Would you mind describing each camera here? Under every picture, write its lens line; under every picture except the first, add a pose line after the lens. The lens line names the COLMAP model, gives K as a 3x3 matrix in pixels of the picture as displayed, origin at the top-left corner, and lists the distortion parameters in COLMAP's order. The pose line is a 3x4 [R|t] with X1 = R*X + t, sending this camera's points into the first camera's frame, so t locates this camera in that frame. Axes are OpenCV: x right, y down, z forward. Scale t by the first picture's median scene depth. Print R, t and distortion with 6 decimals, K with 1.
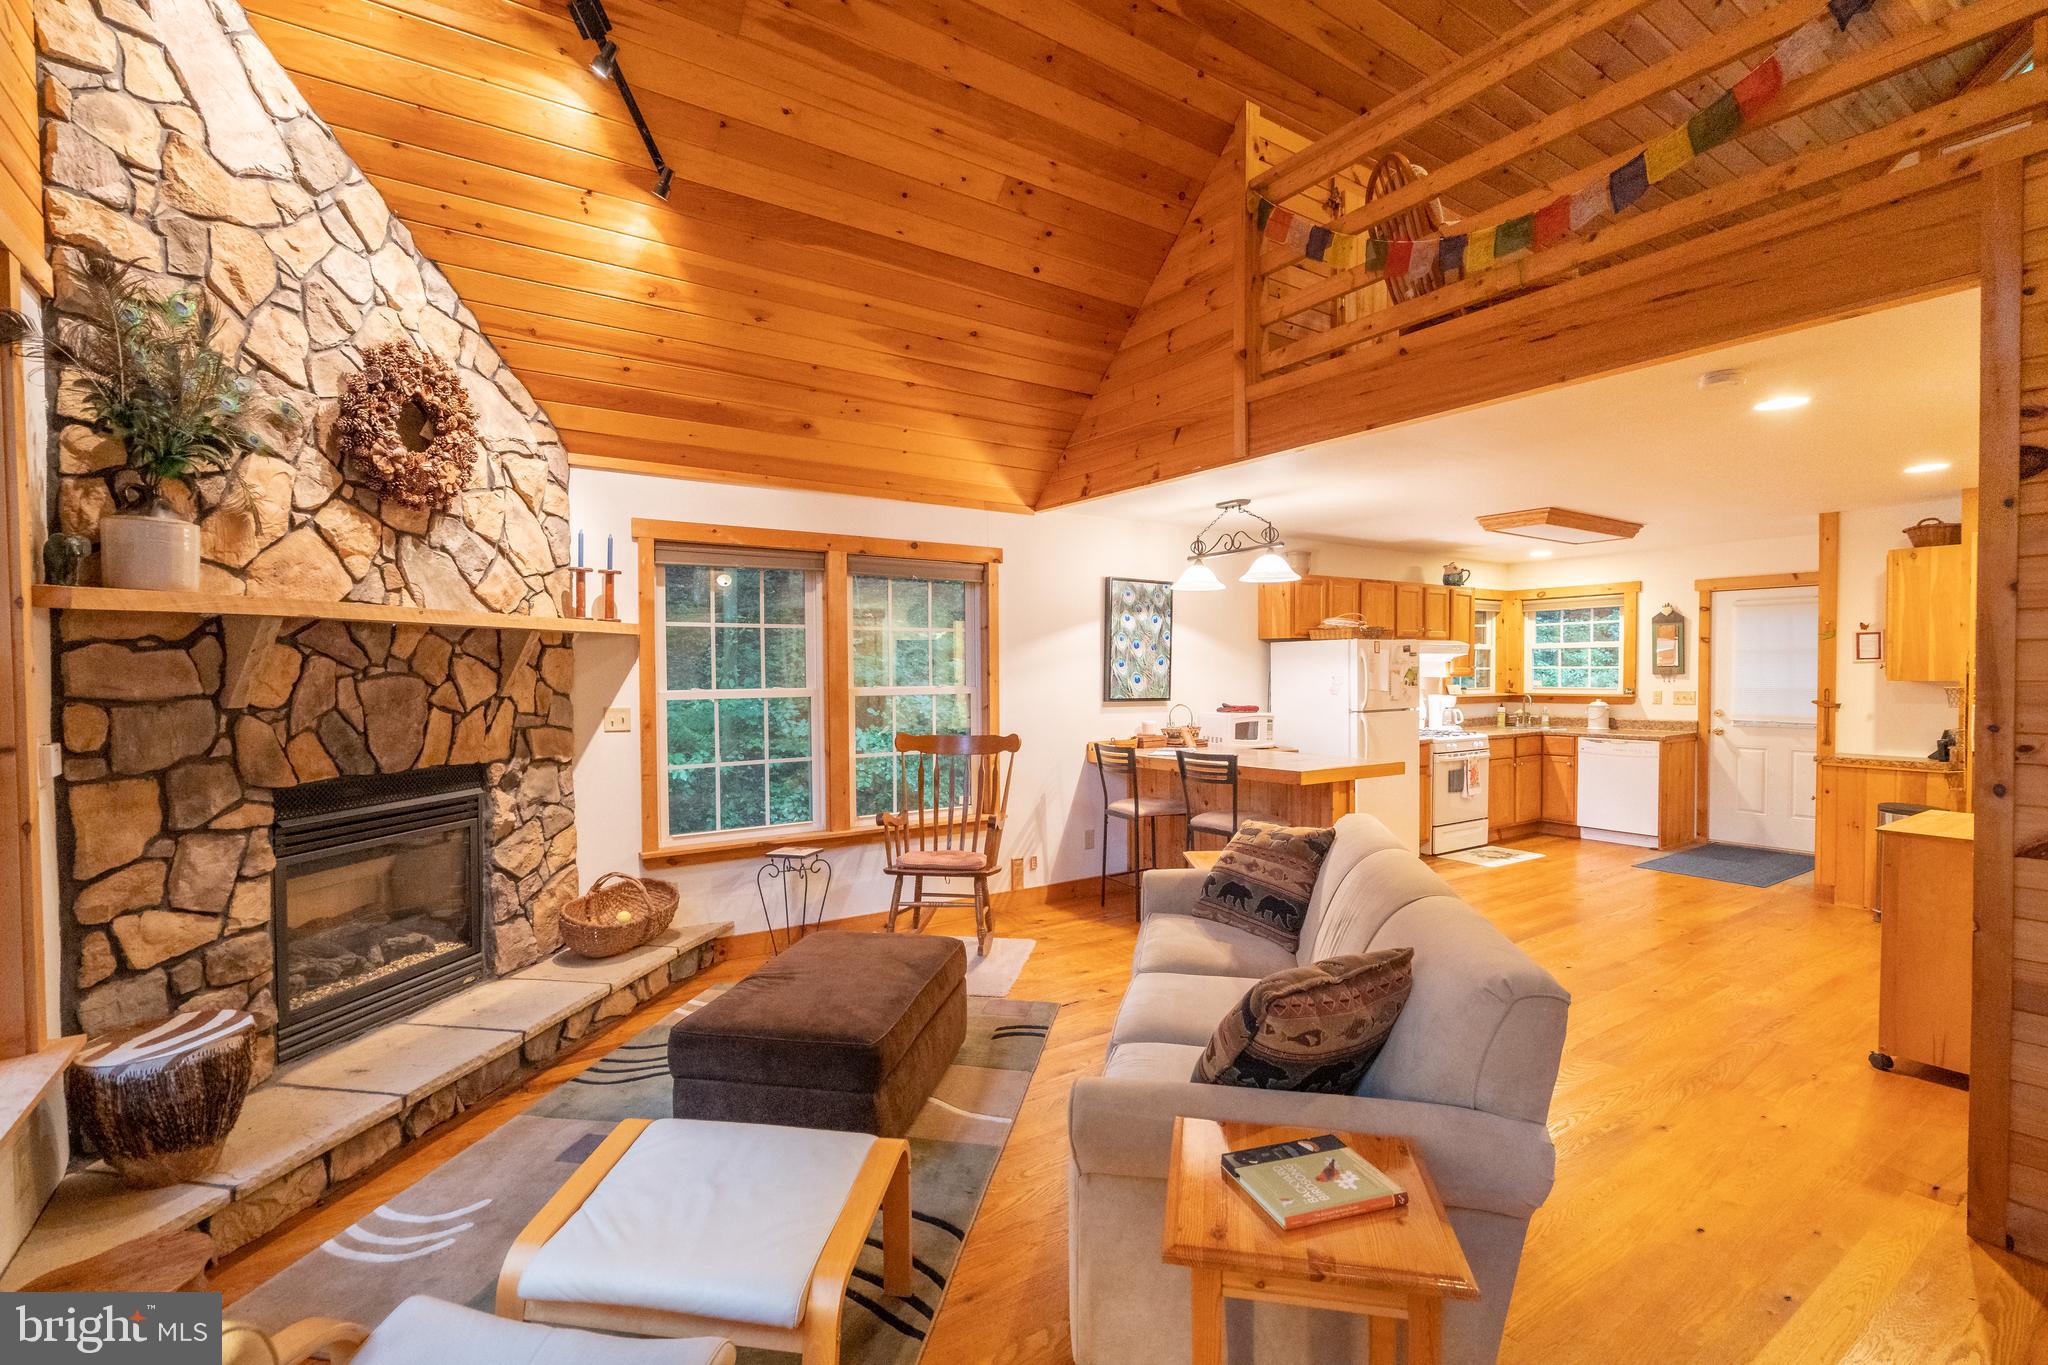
lens RADIAL K [[931.5, 0, 1023.5], [0, 931.5, 687.6], [0, 0, 1]] dist [-0.000670, 0.000413]
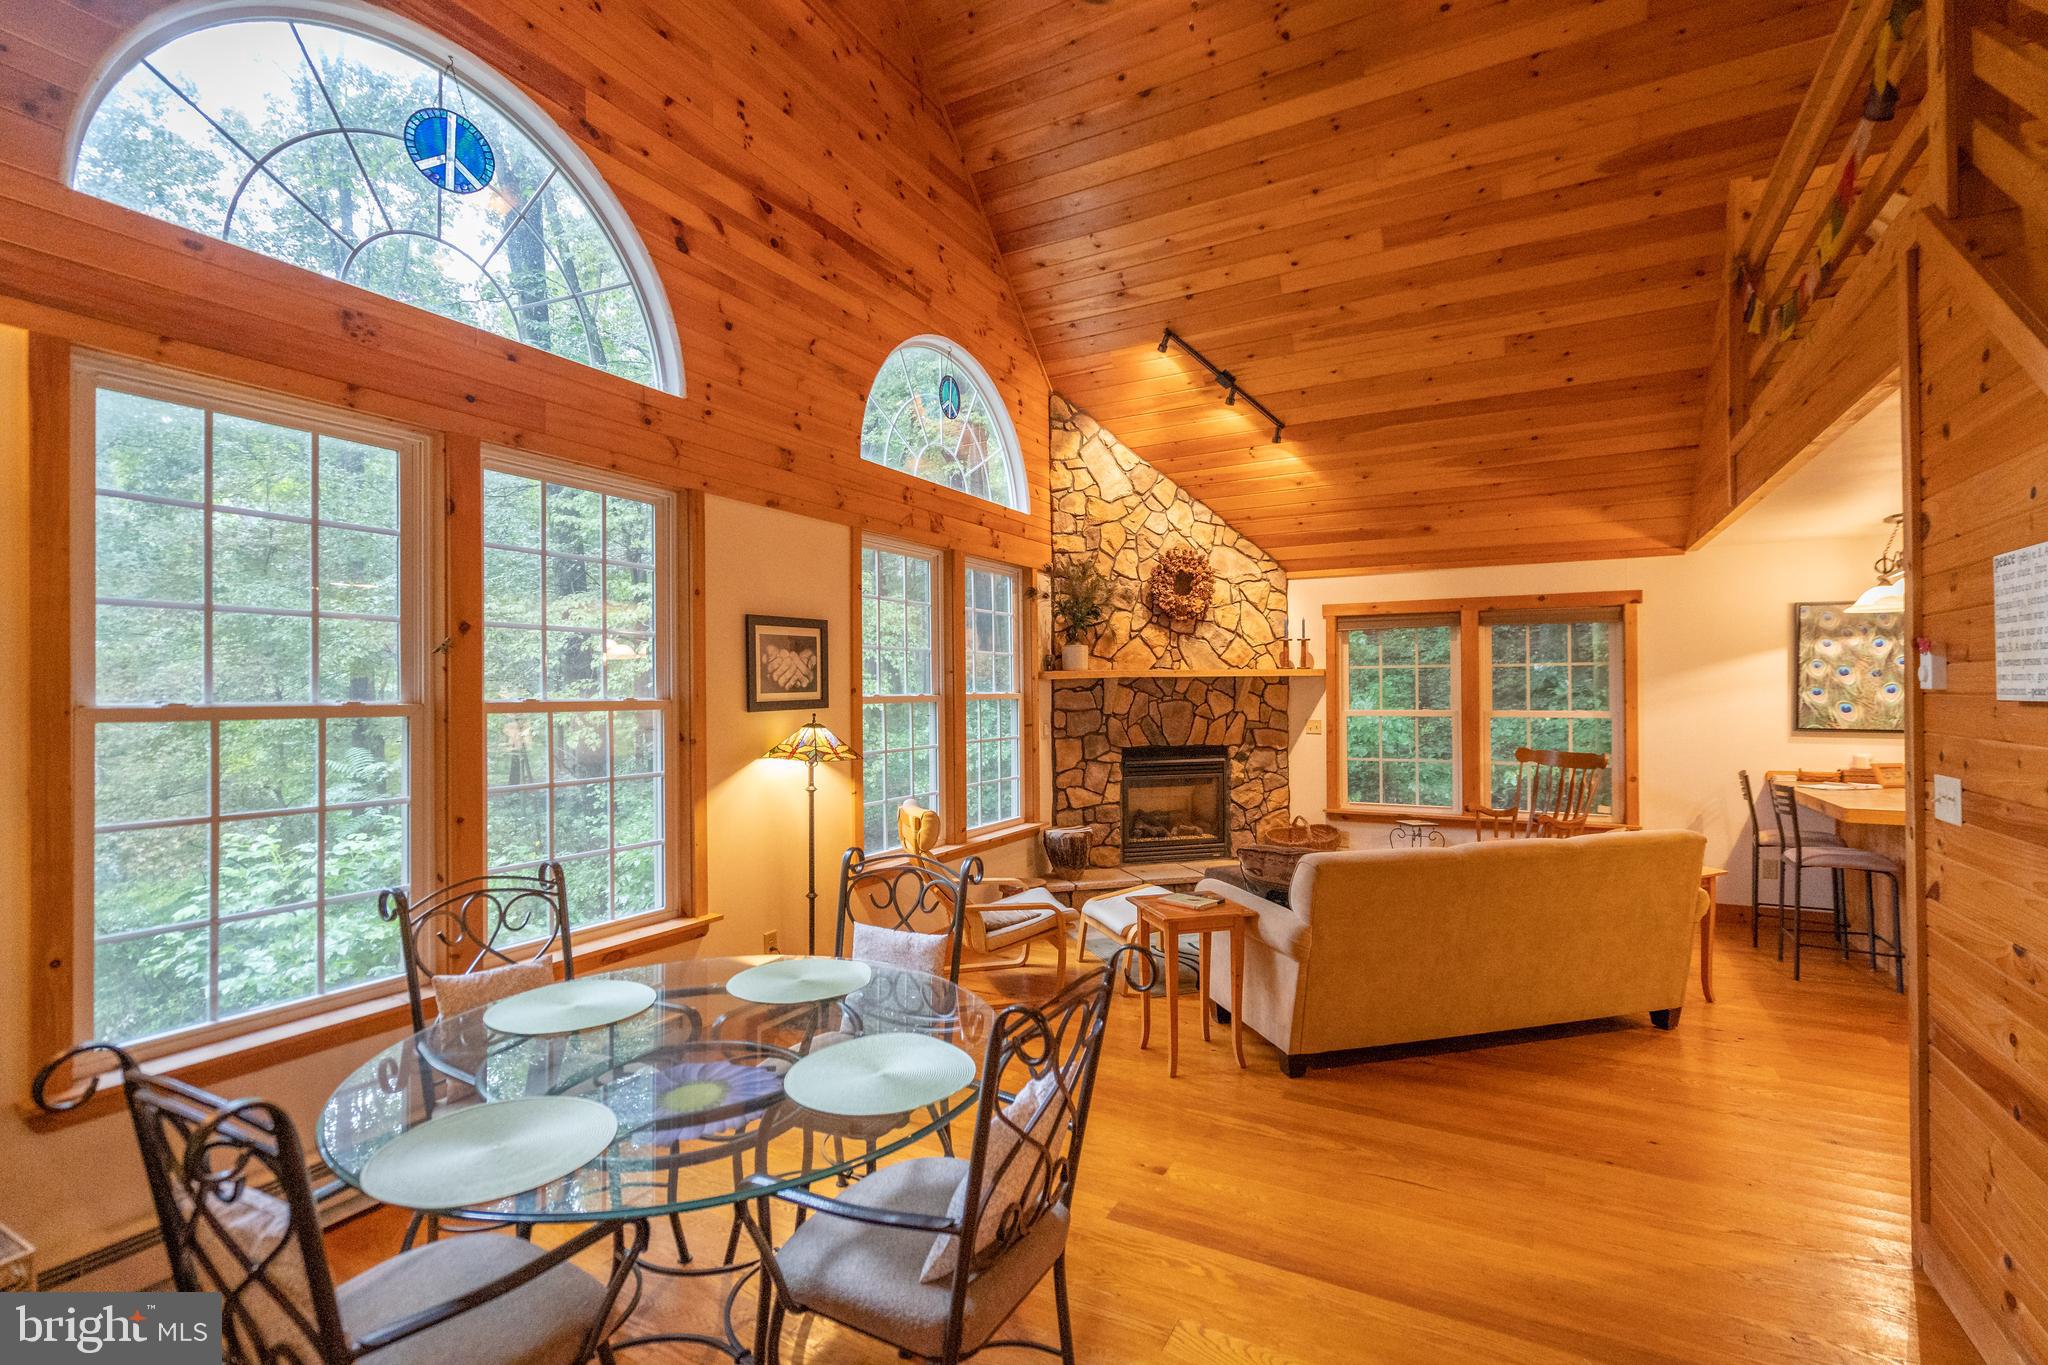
lens RADIAL K [[931.5, 0, 1024.3], [0, 931.5, 684.0], [0, 0, 1]] dist [-0.003125, 0.001349]
pose [[0.451631, -0.002417, -0.892202, 1.061775], [-0.013046, 0.999872, -0.009312, -0.026090], [0.892110, 0.015845, 0.451541, -0.279206]]
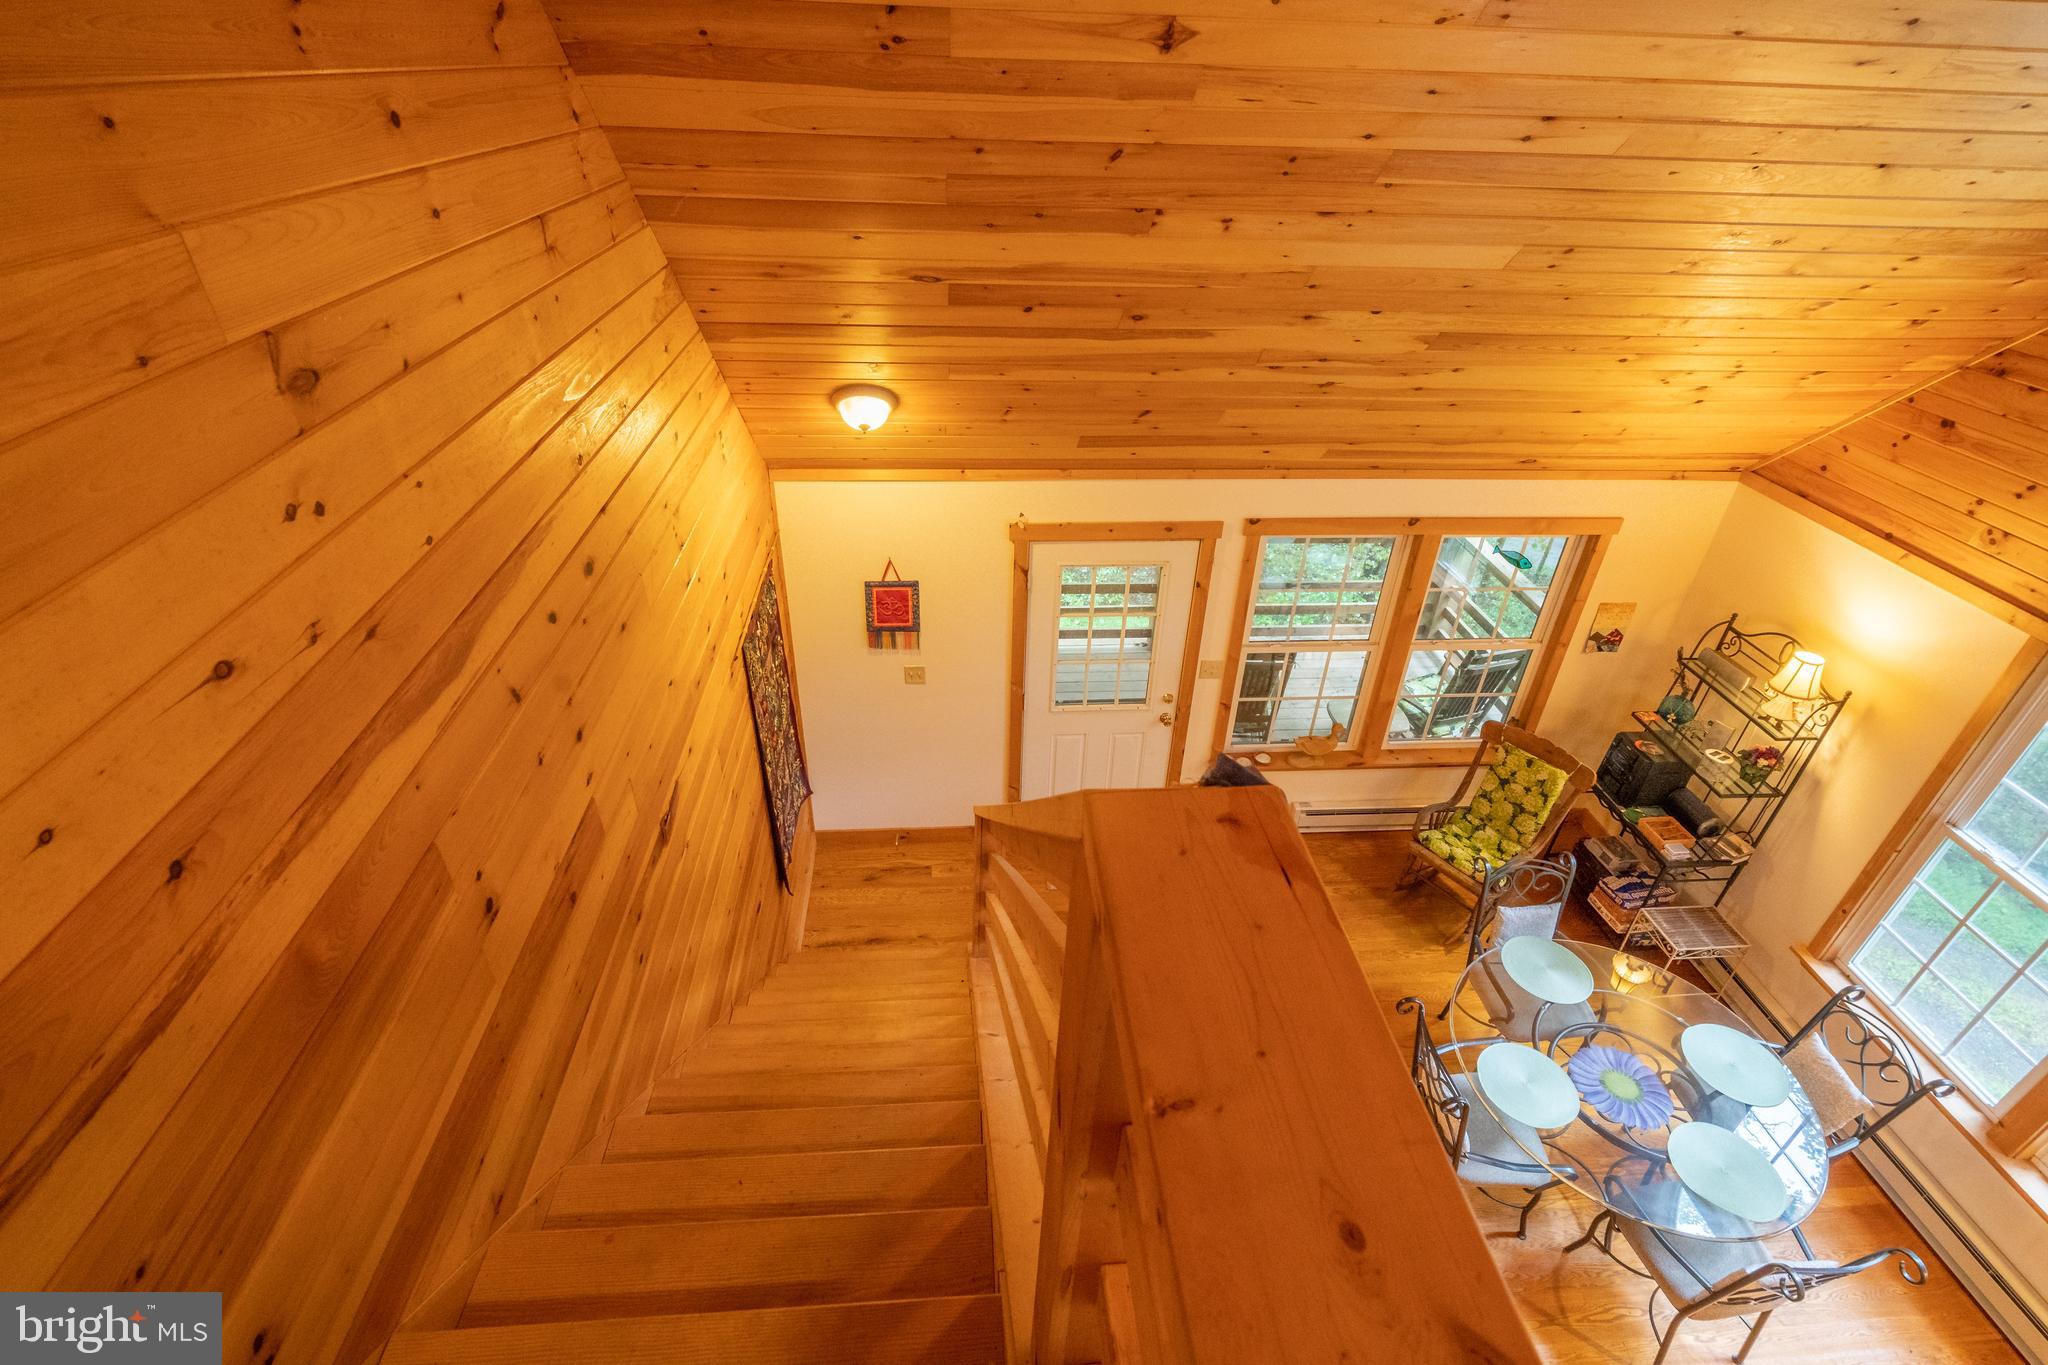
lens RADIAL K [[931.5, 0, 1024.3], [0, 931.5, 684.0], [0, 0, 1]] dist [-0.003125, 0.001349]
pose [[-0.866897, -0.291130, 0.404640, 0.733667], [-0.014288, 0.825913, 0.563616, -0.810585], [-0.498283, 0.482816, -0.720141, 0.773542]]
